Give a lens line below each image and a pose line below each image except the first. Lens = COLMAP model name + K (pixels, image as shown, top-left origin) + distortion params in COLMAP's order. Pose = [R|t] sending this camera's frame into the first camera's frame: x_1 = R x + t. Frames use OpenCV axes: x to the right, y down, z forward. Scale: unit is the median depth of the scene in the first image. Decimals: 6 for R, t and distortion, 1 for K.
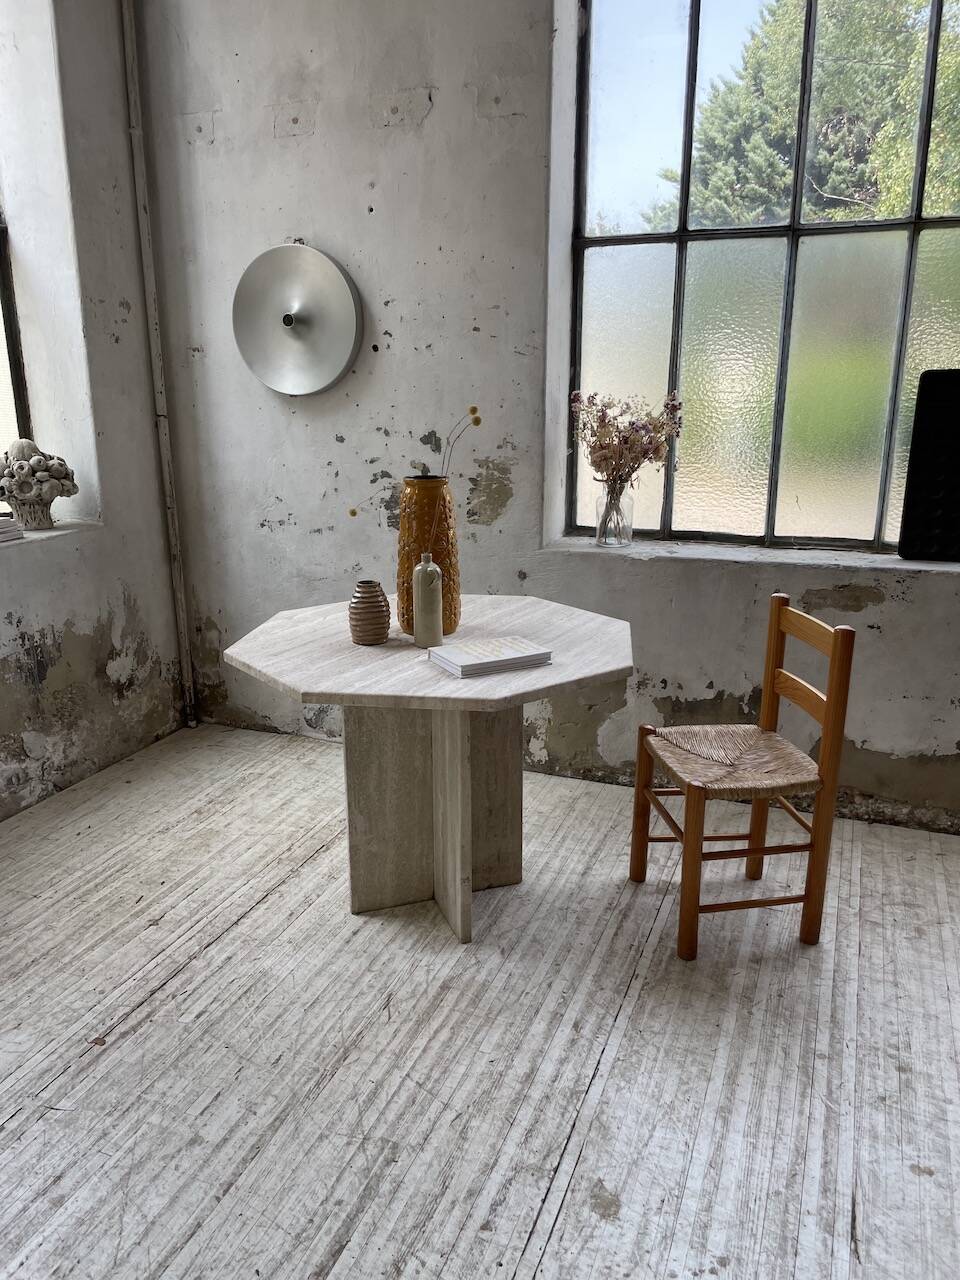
lens RADIAL K [[973.6, 0, 481.3], [0, 973.6, 649.9], [0, 0, 1]] dist [0.088281, -0.122752]
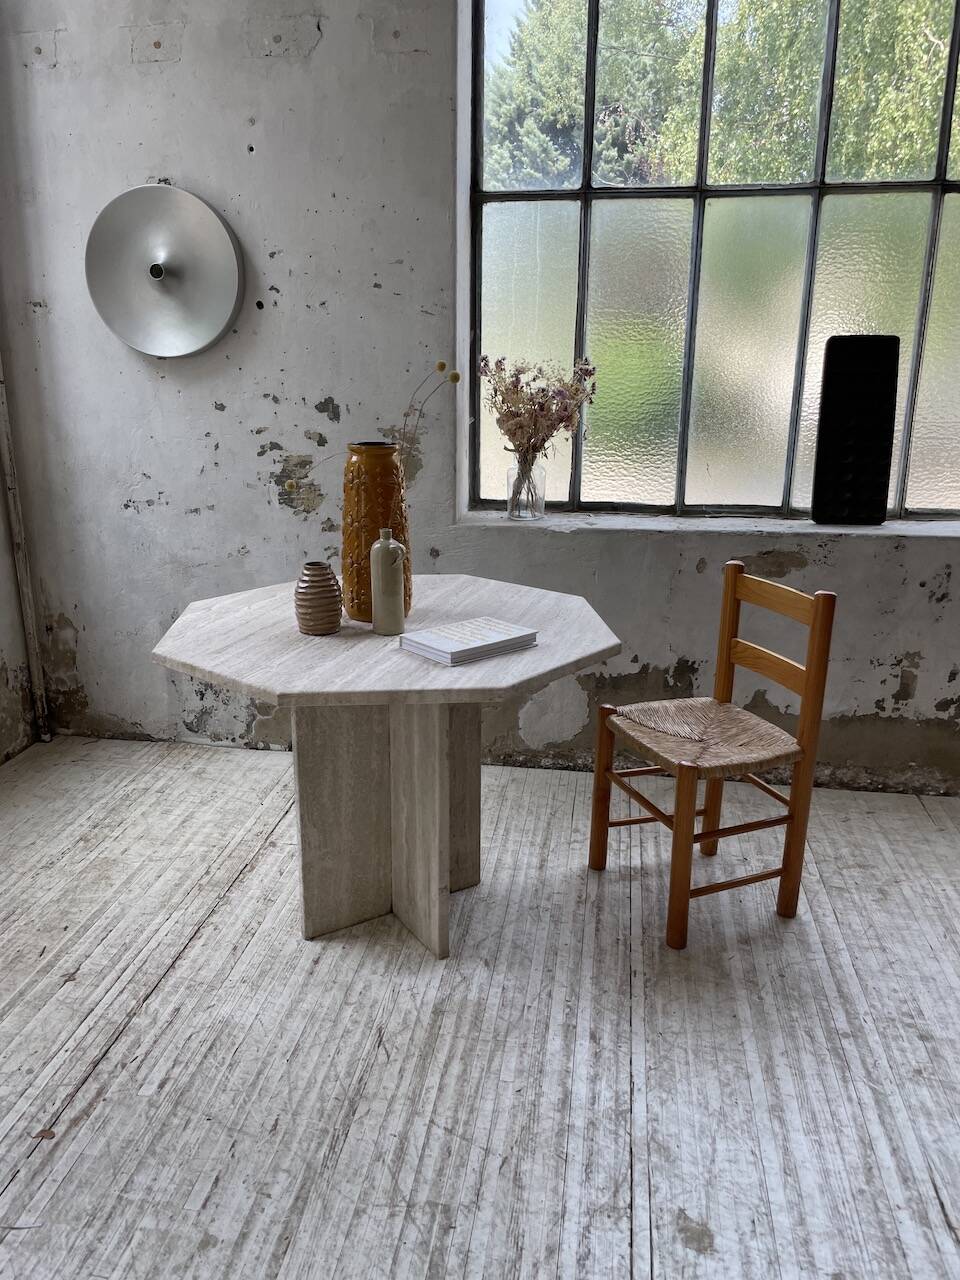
lens RADIAL K [[973.6, 0, 469.4], [0, 973.6, 638.1], [0, 0, 1]] dist [0.088281, -0.122752]
pose [[0.977482, -0.051769, 0.204568, -0.156211], [0.050447, 0.998659, 0.011673, -0.005580], [-0.204898, -0.001090, 0.978783, 0.103703]]
